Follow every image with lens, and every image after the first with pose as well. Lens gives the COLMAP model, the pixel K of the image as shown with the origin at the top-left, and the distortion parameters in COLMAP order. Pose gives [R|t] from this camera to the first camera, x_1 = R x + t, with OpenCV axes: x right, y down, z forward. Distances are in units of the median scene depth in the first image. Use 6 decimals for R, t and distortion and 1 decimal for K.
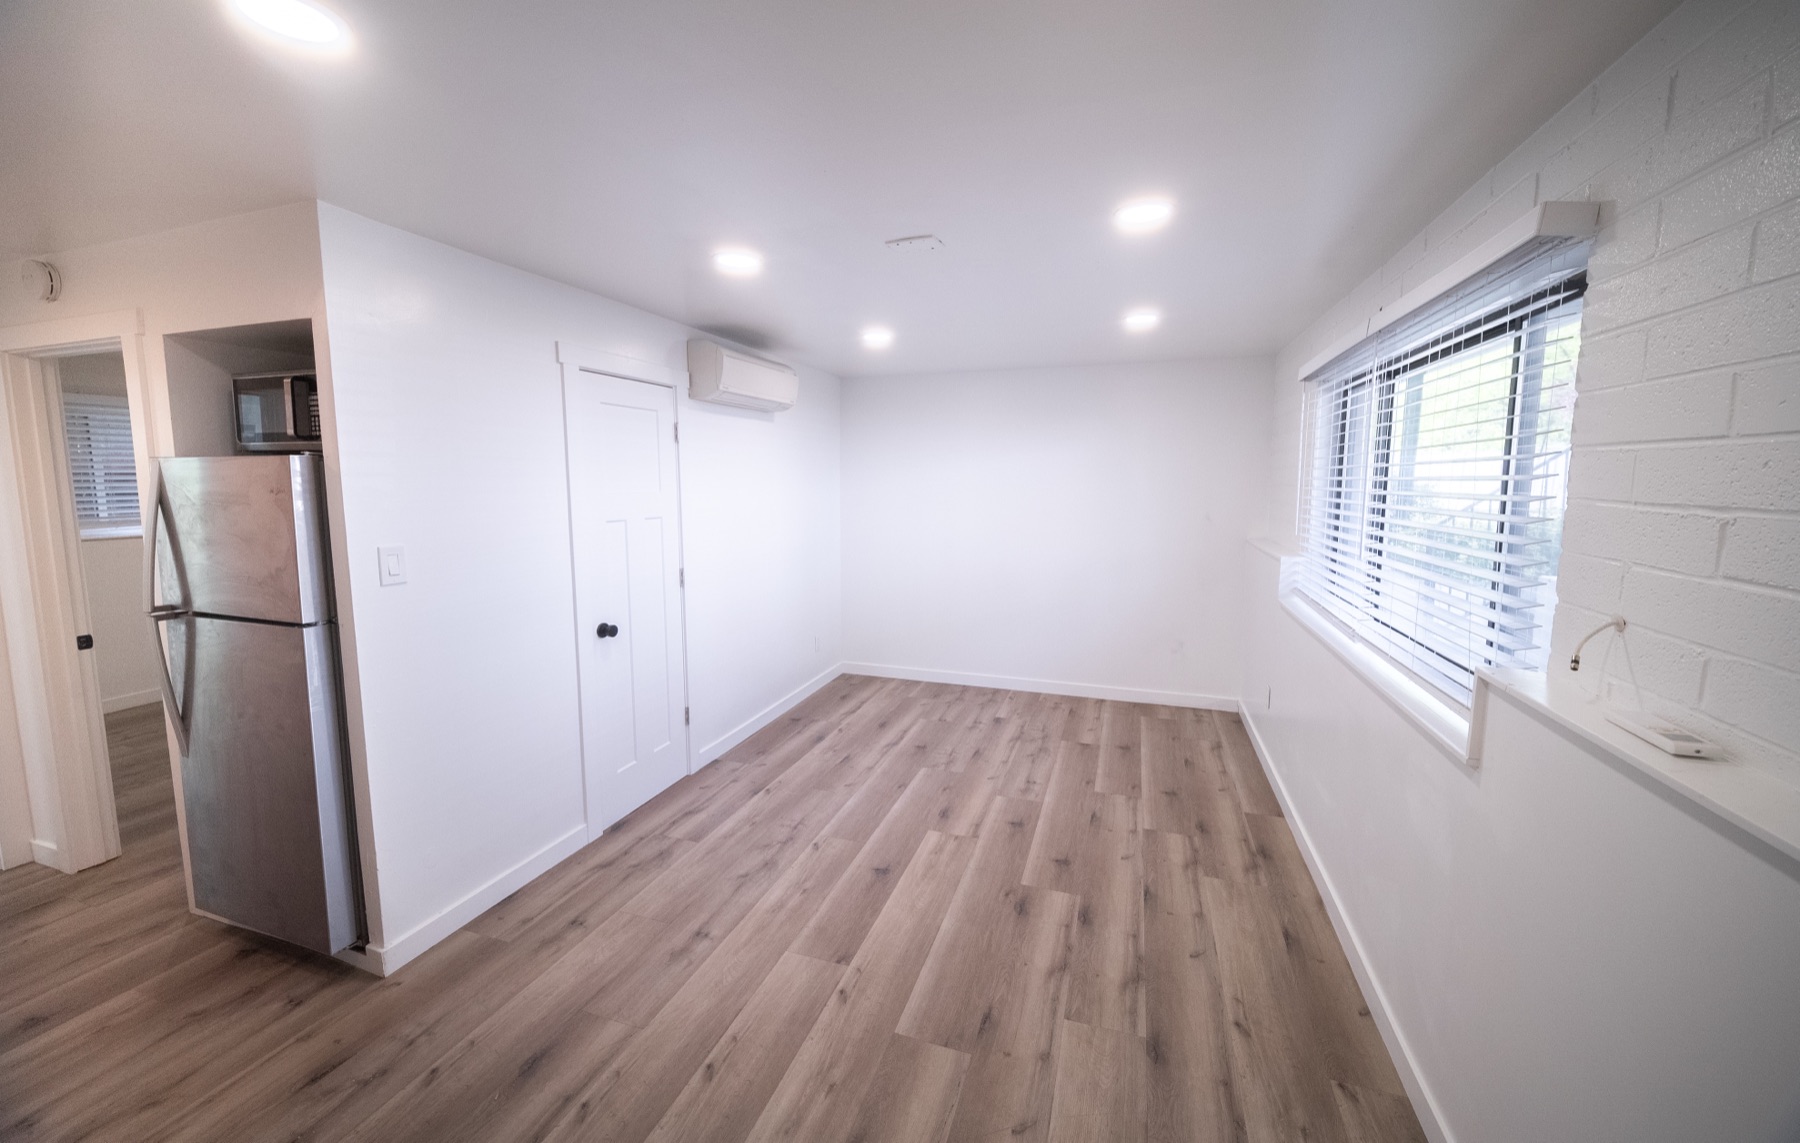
lens RADIAL K [[676.0, 0, 915.4], [0, 676.0, 548.2], [0, 0, 1]] dist [0.011316, -0.010205]
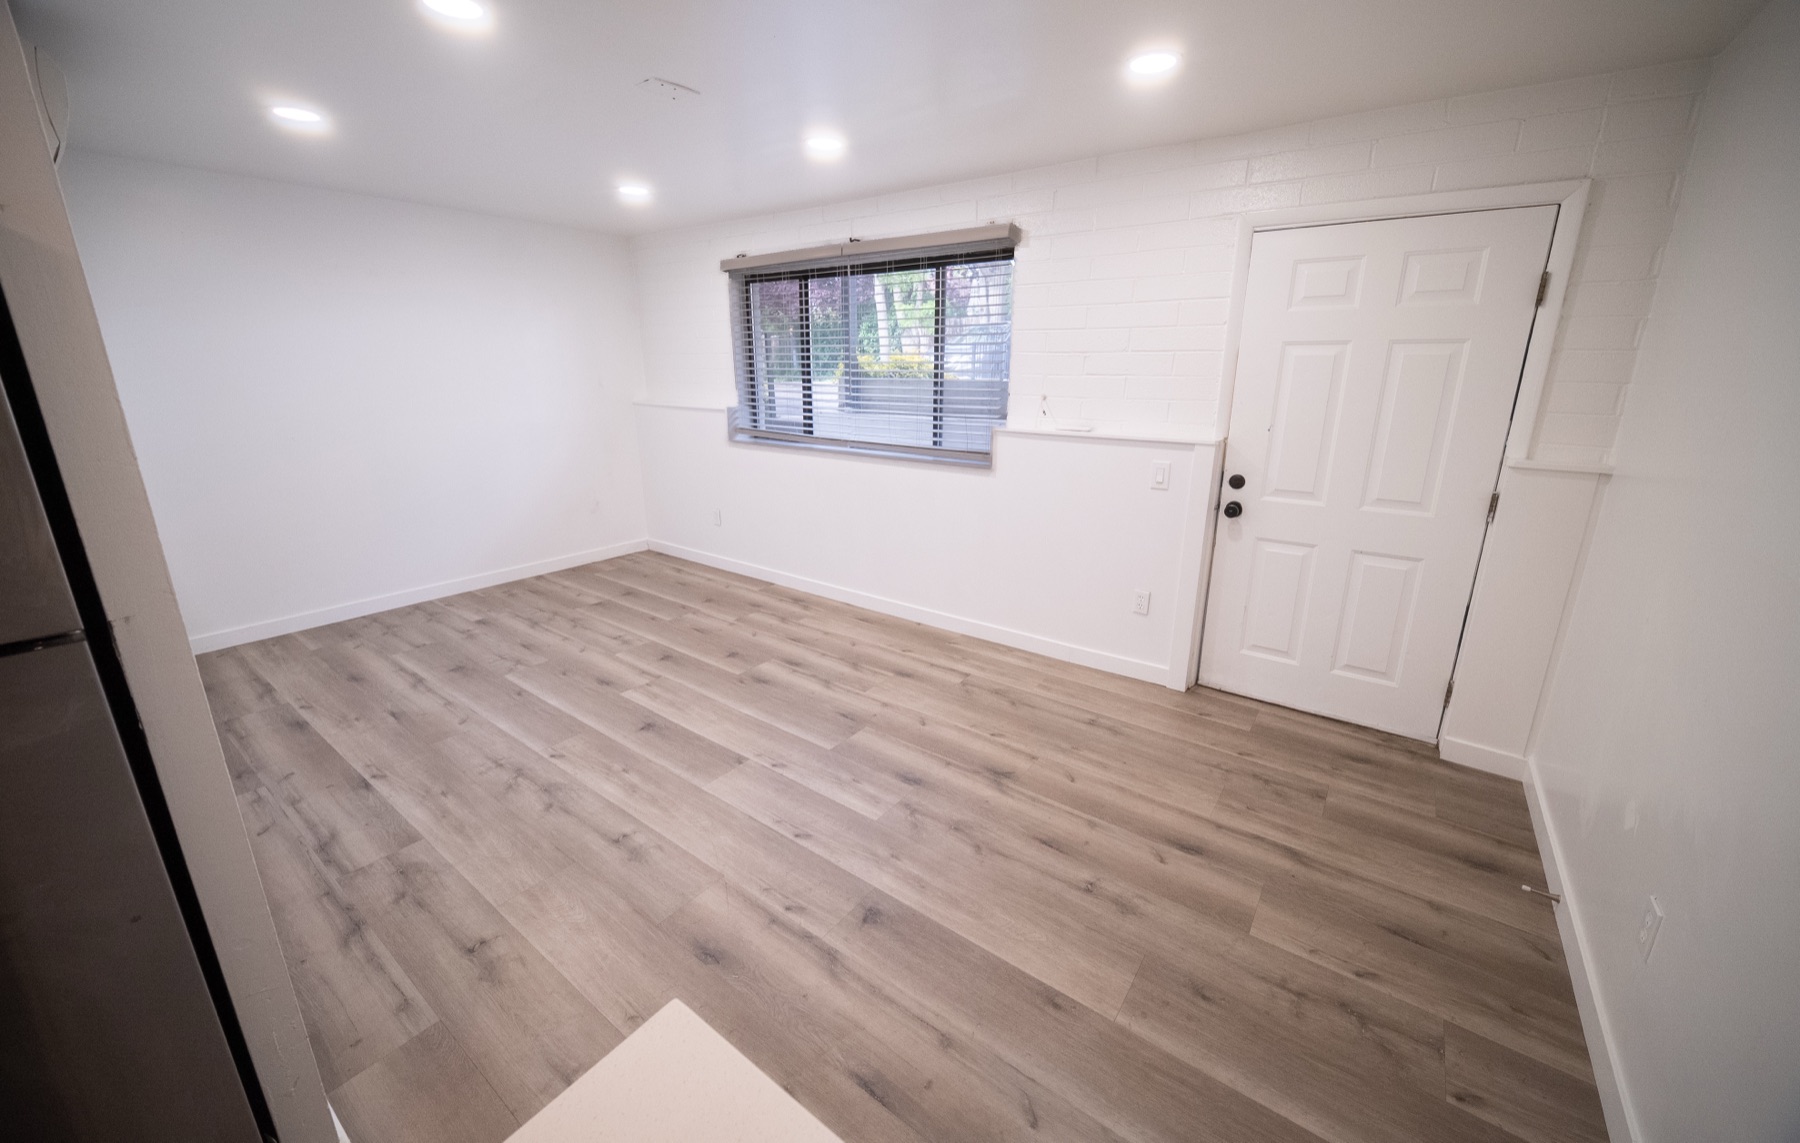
lens RADIAL K [[675.1, 0, 913.1], [0, 675.1, 546.5], [0, 0, 1]] dist [0.025082, -0.023394]
pose [[0.308756, -0.245638, 0.918875, -0.693191], [0.093891, 0.969229, 0.227551, 0.009224], [-0.946496, 0.016016, 0.322318, 0.235300]]
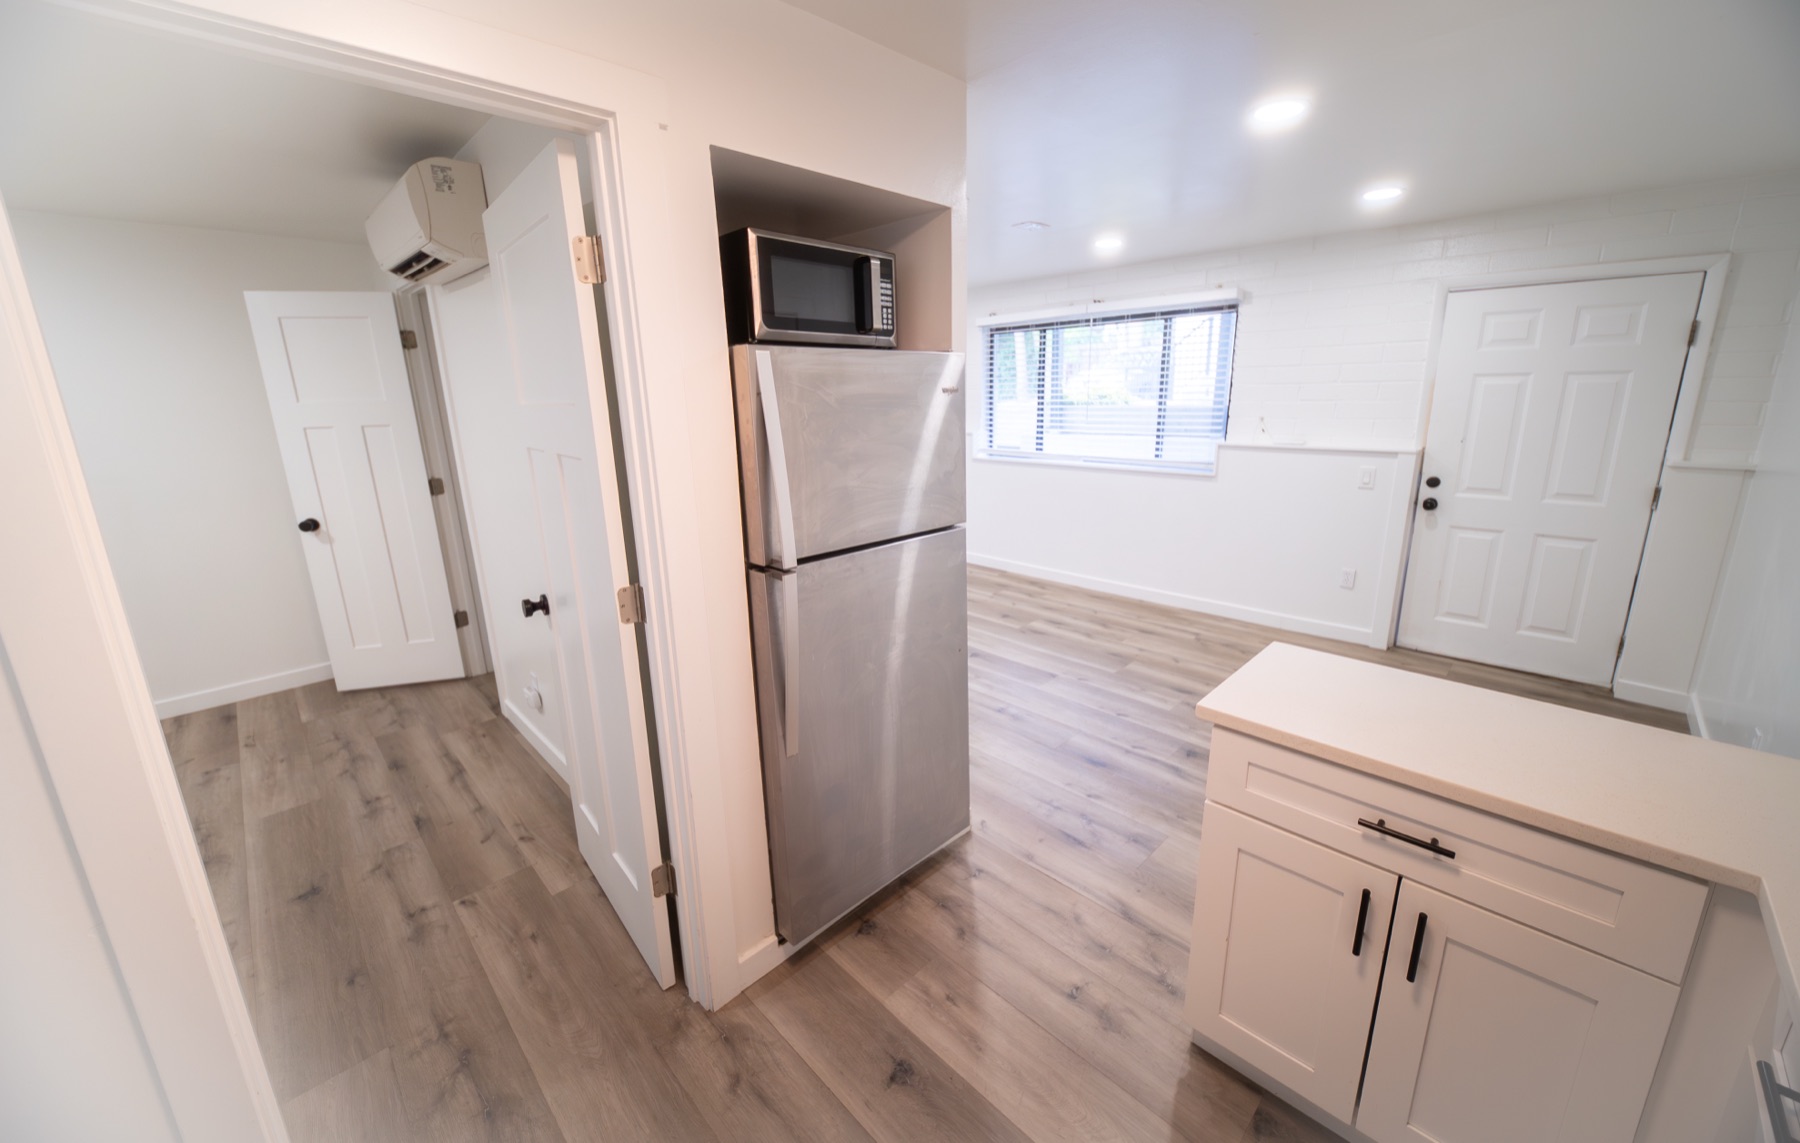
lens RADIAL K [[676.0, 0, 915.4], [0, 676.0, 548.2], [0, 0, 1]] dist [0.011316, -0.010205]
pose [[0.450554, -0.212445, 0.867103, -1.138583], [0.111564, 0.977058, 0.181415, -0.026623], [-0.885751, 0.015001, 0.463918, 0.365971]]
